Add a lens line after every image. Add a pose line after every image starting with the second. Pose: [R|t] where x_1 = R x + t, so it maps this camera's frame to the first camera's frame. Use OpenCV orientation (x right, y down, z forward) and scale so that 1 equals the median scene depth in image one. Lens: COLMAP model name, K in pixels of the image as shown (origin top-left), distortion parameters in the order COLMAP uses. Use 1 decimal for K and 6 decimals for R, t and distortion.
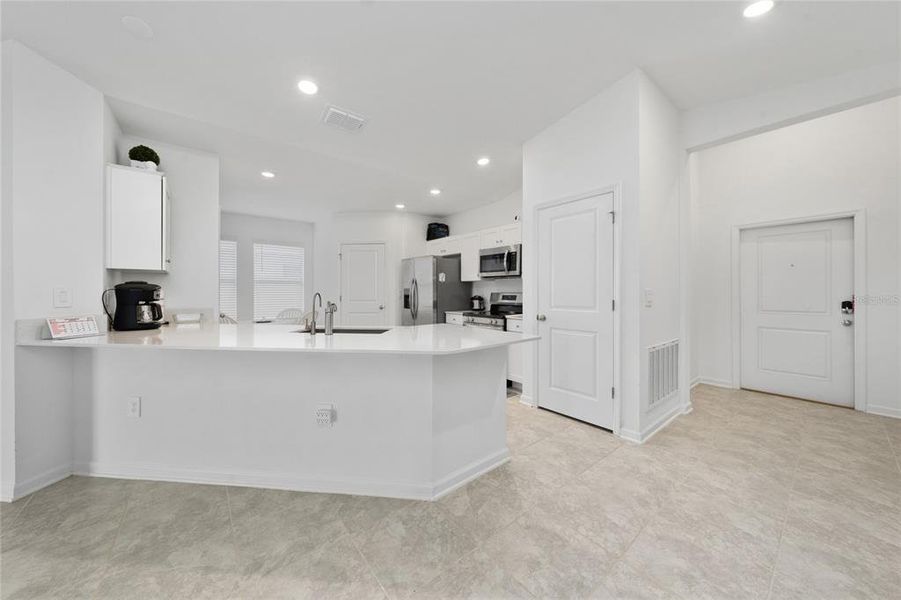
lens RADIAL K [[311.7, 0, 454.6], [0, 311.7, 292.2], [0, 0, 1]] dist [0.000373, 0.000172]
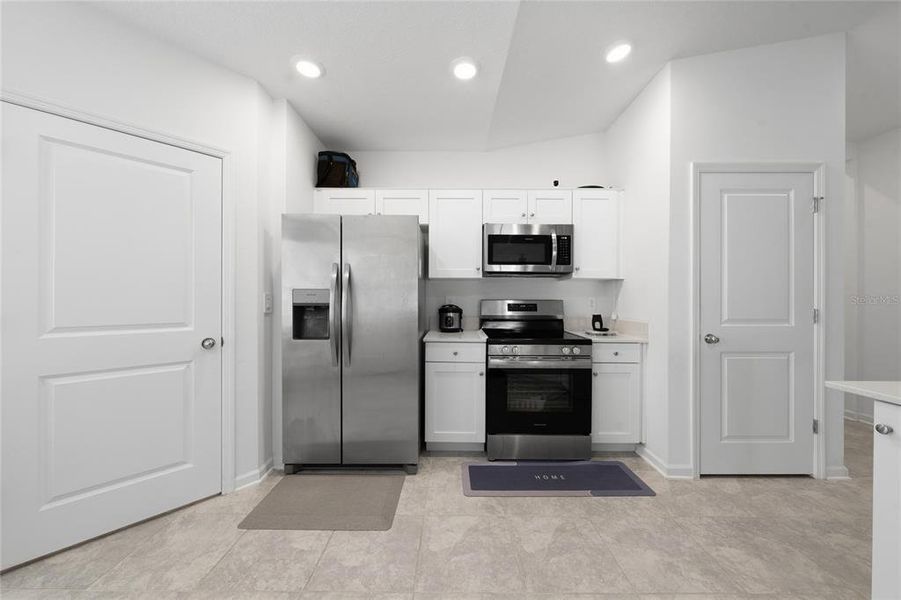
lens RADIAL K [[310.6, 0, 450.5], [0, 310.6, 300.0], [0, 0, 1]] dist [-0.001269, -0.000082]
pose [[0.637478, 0.000465, 0.770469, -0.523573], [-0.002192, 0.999997, 0.001211, 0.001138], [-0.770466, -0.002461, 0.637477, 0.922753]]
